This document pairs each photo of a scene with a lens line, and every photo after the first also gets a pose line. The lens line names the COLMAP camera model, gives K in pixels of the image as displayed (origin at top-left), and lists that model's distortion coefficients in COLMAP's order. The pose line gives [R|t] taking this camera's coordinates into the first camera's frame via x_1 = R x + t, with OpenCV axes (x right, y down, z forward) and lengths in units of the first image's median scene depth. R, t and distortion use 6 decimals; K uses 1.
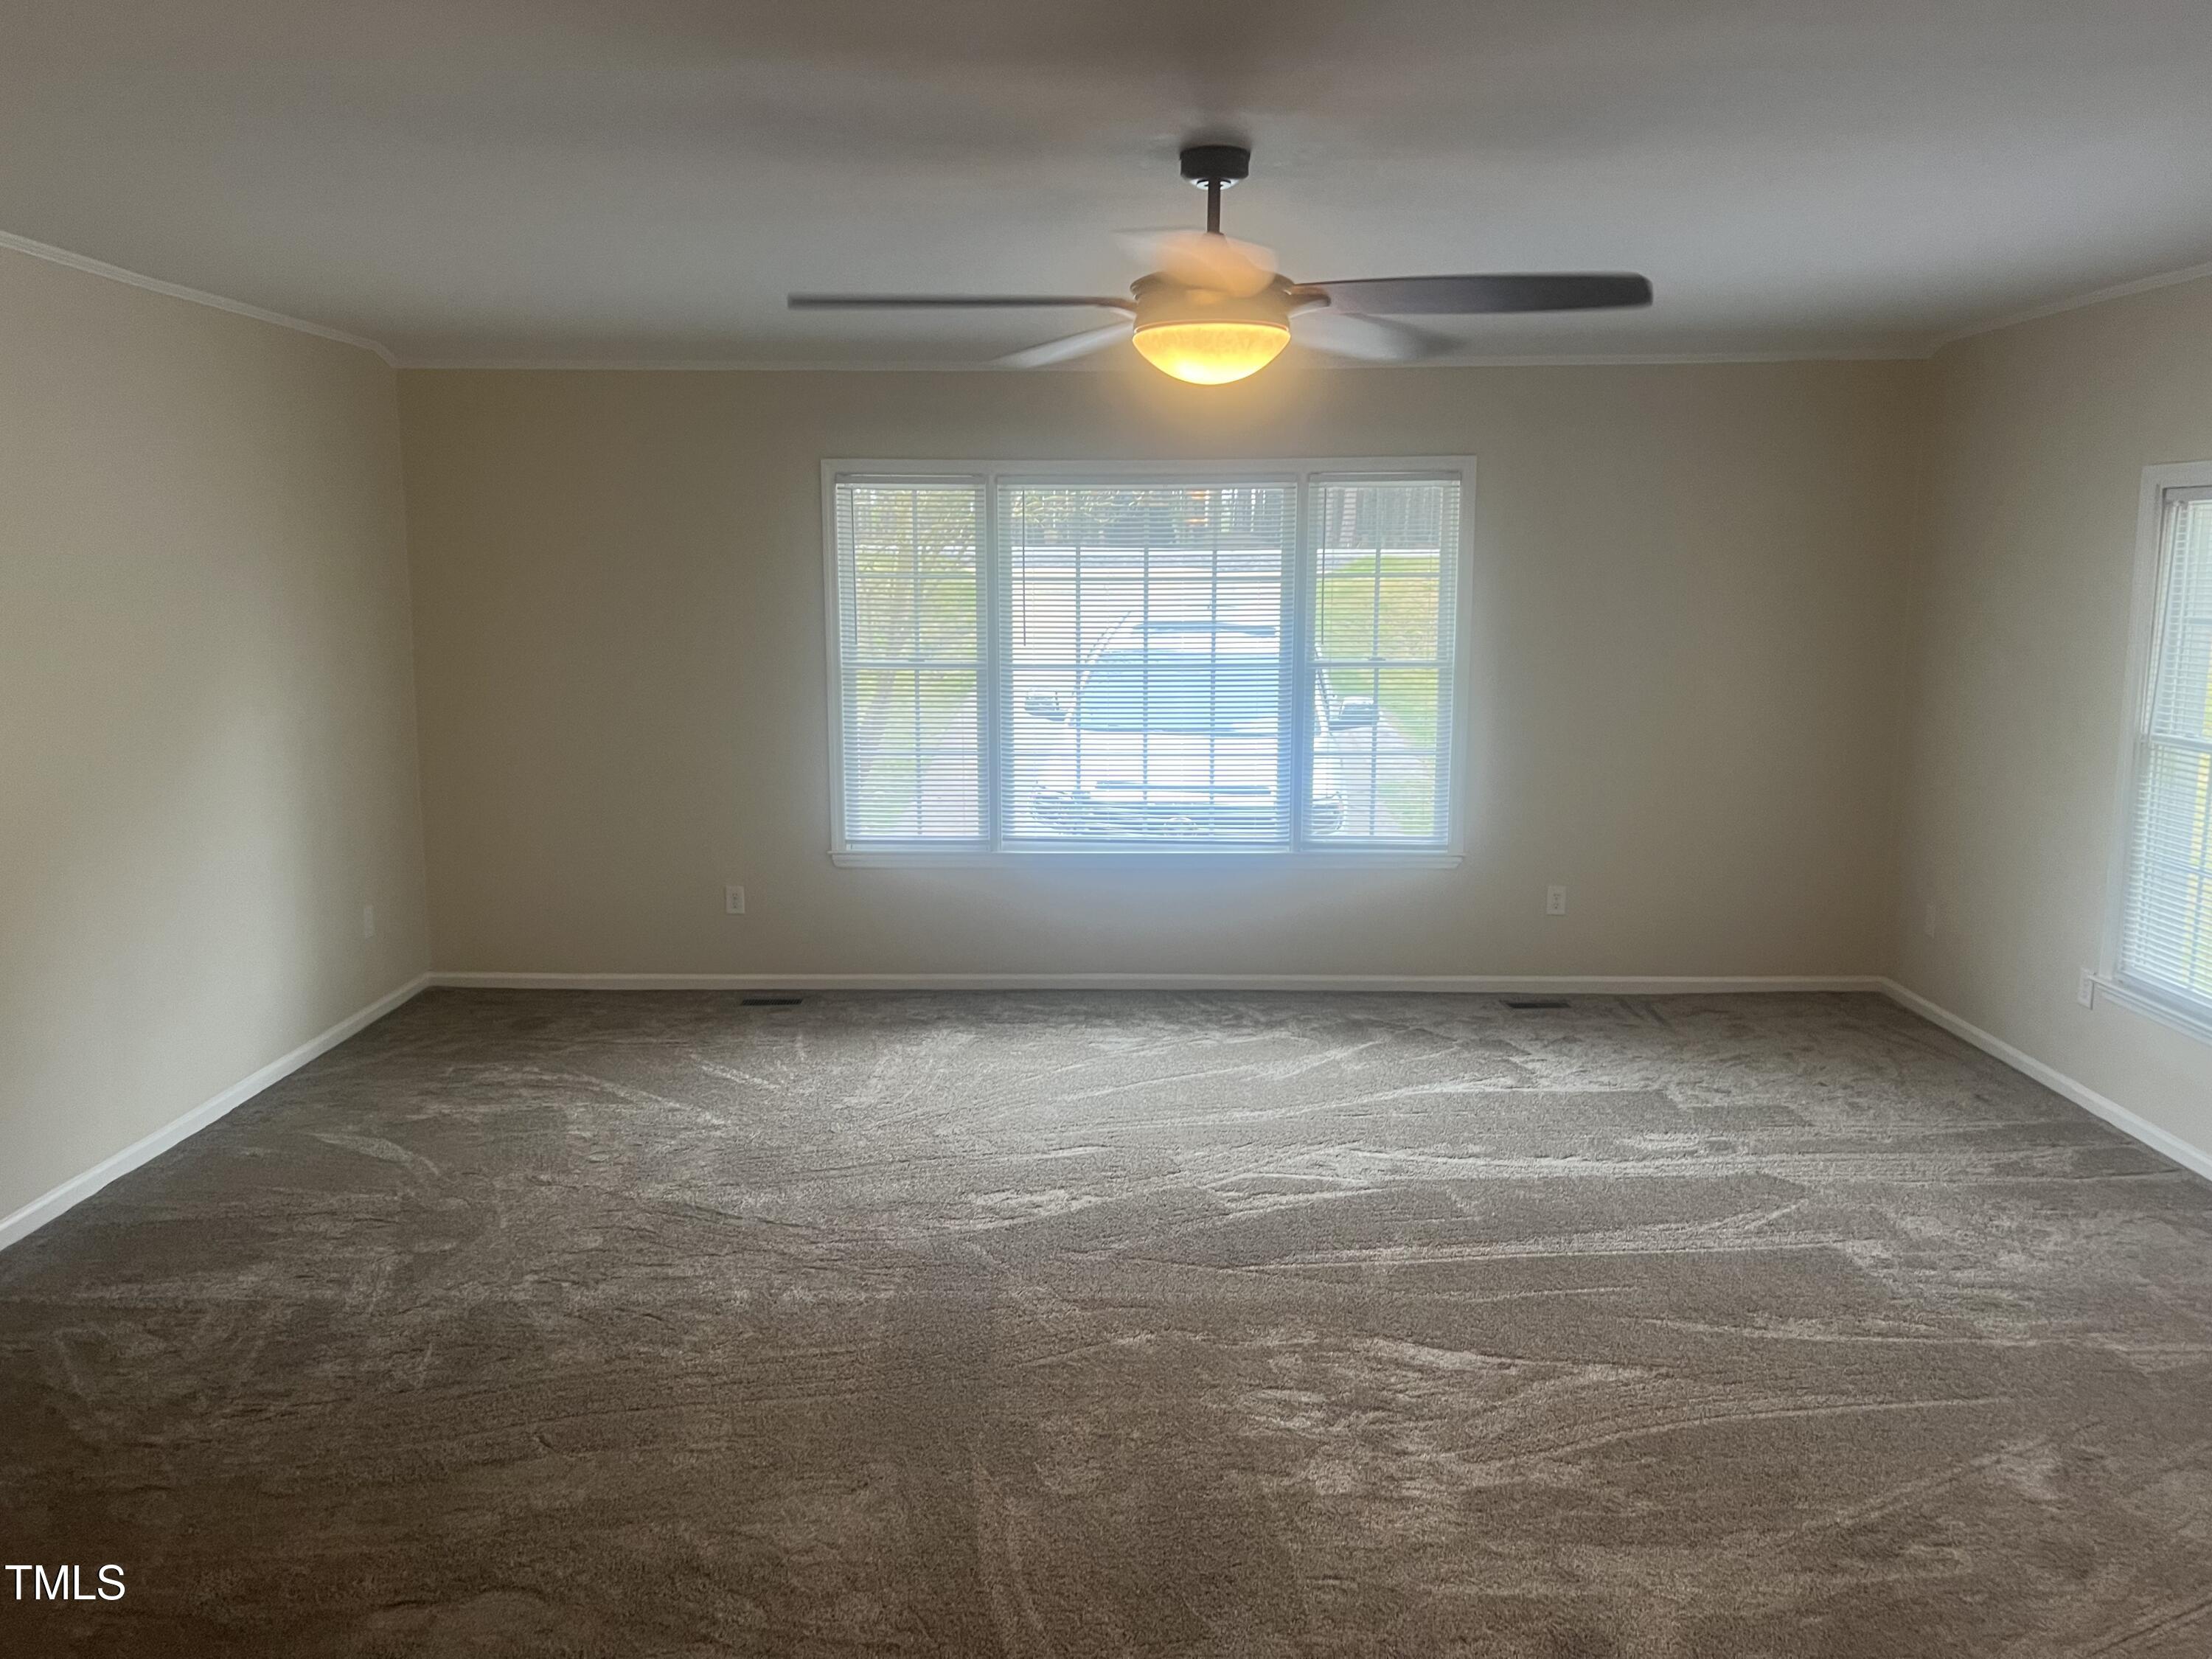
lens RADIAL K [[1668.9, 0, 1106.0], [0, 1668.9, 829.5], [0, 0, 1]] dist [0.220502, -0.584090]
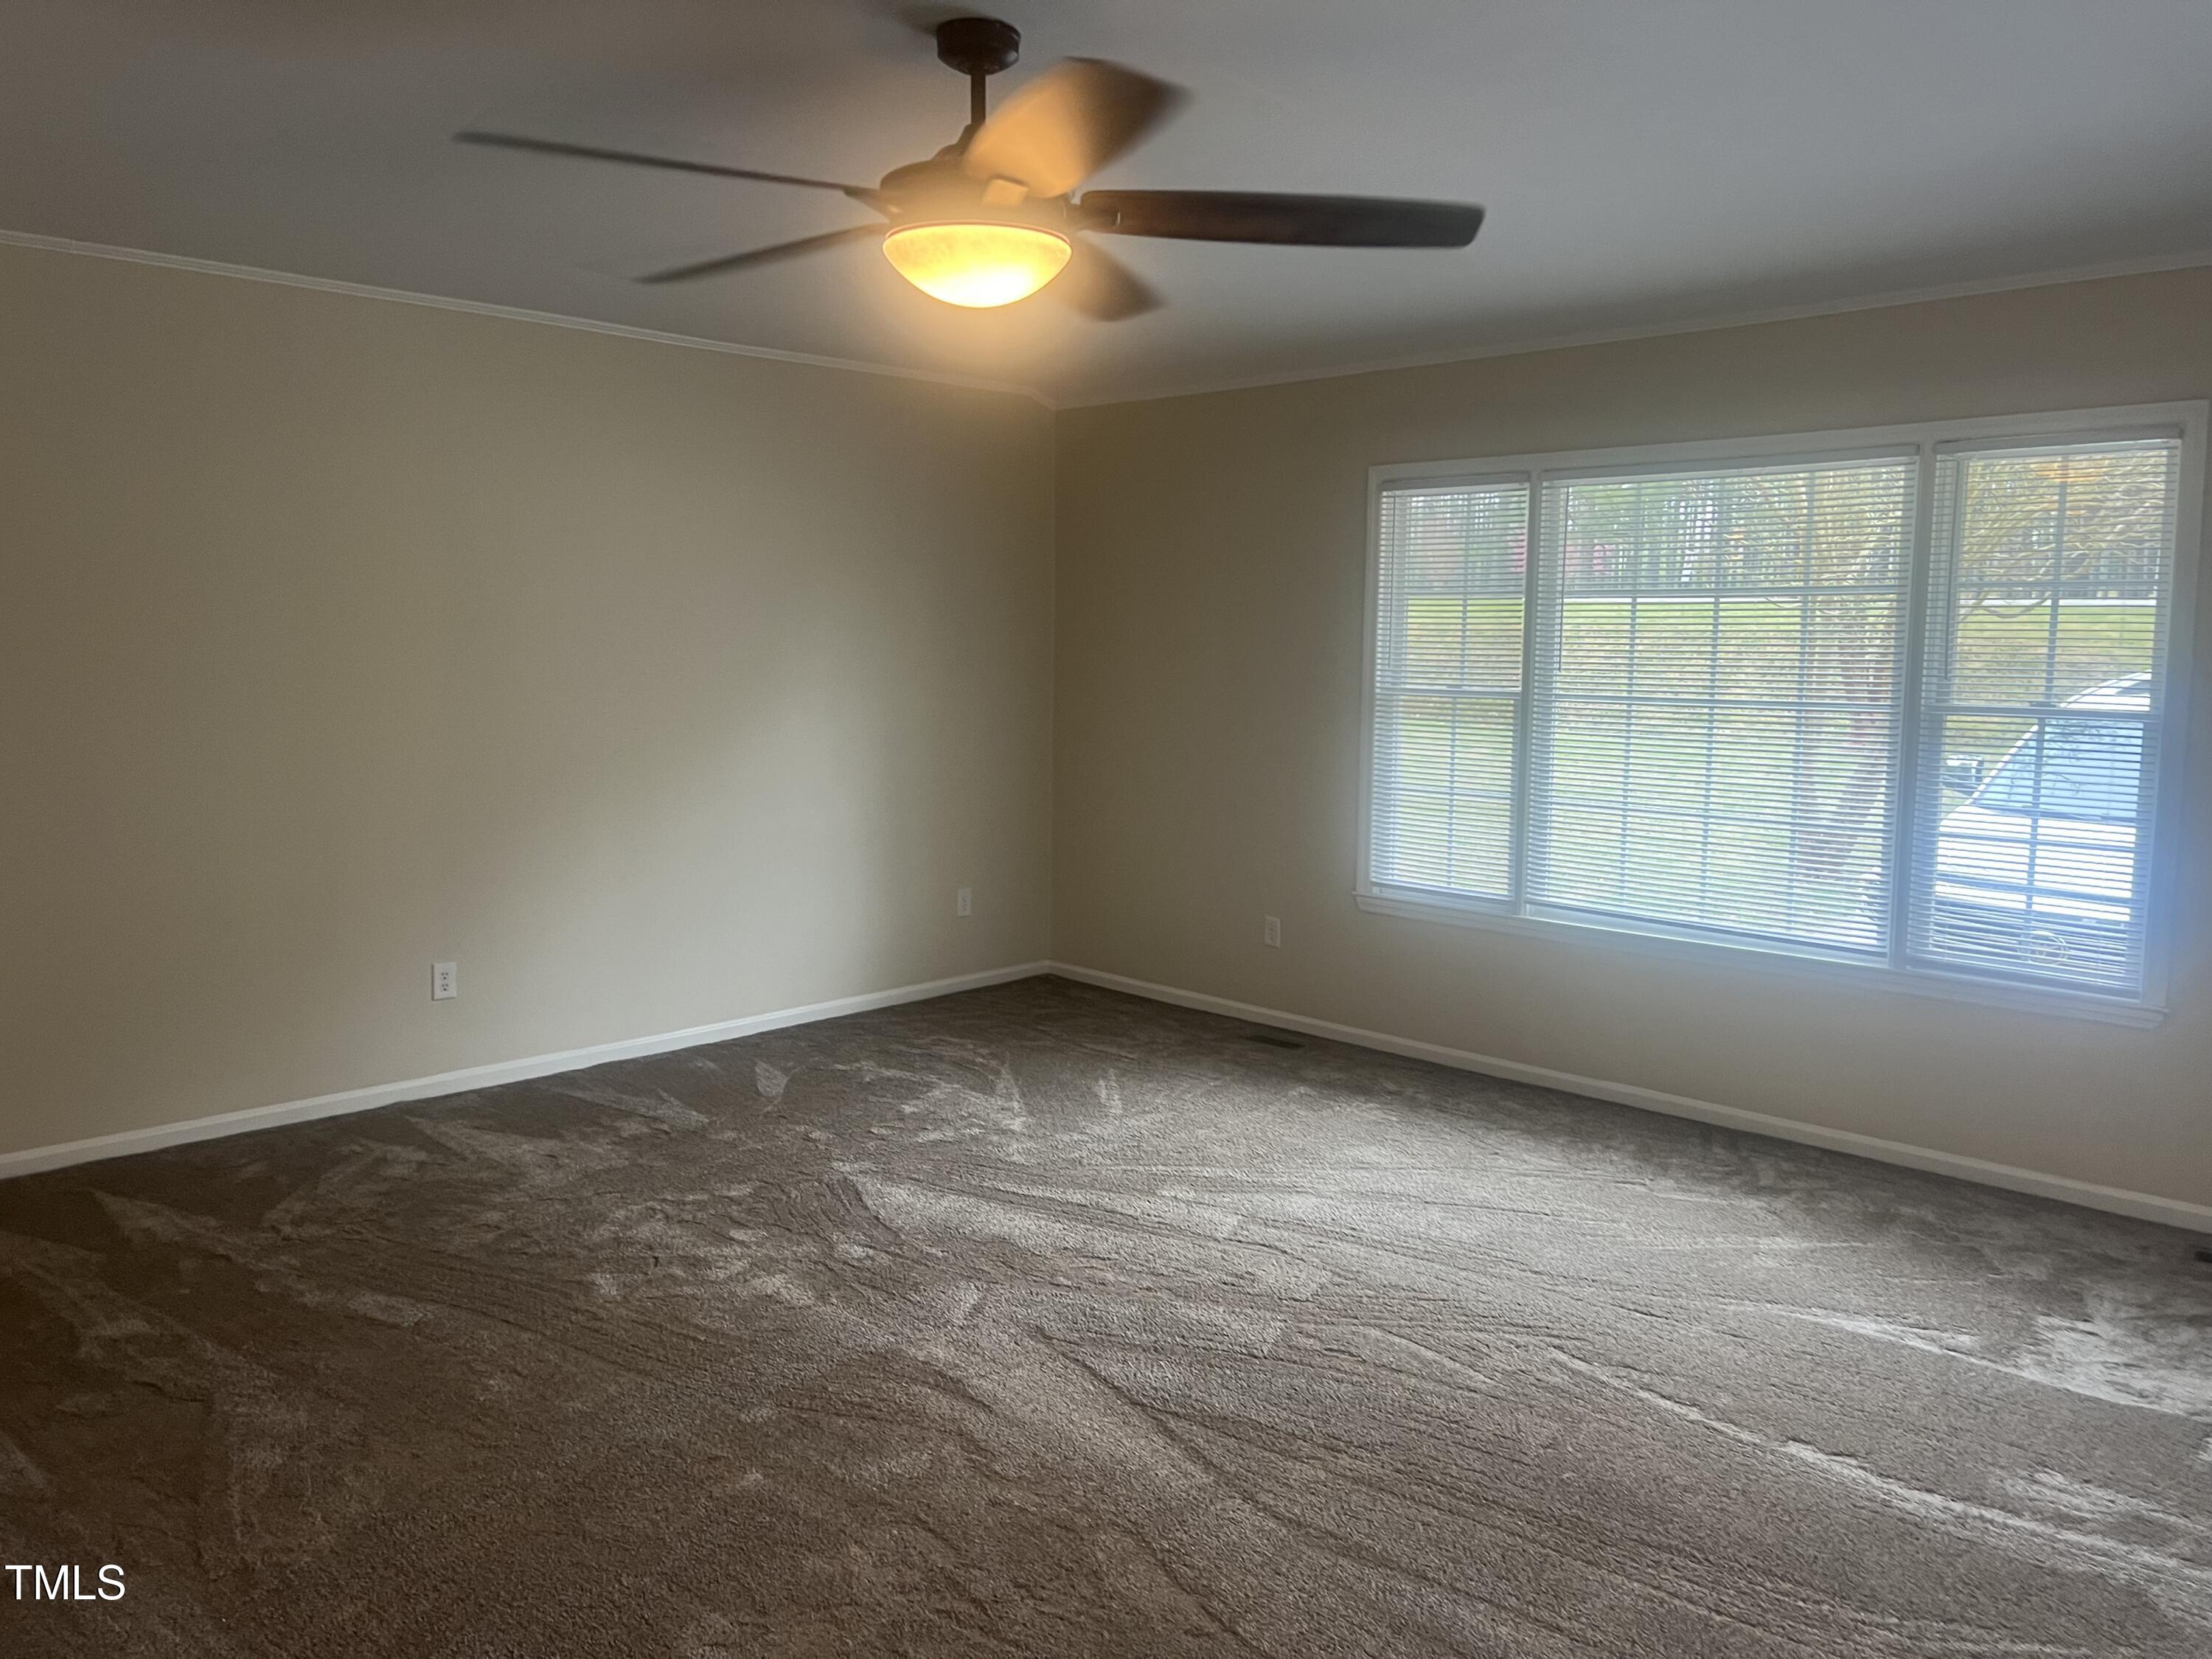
lens RADIAL K [[1686.4, 0, 1106.0], [0, 1686.4, 829.5], [0, 0, 1]] dist [0.054367, -0.066642]
pose [[0.720258, 0.090390, -0.687792, 0.383842], [-0.119734, 0.992793, 0.005087, -0.009731], [0.683295, 0.078688, 0.725890, 0.249283]]
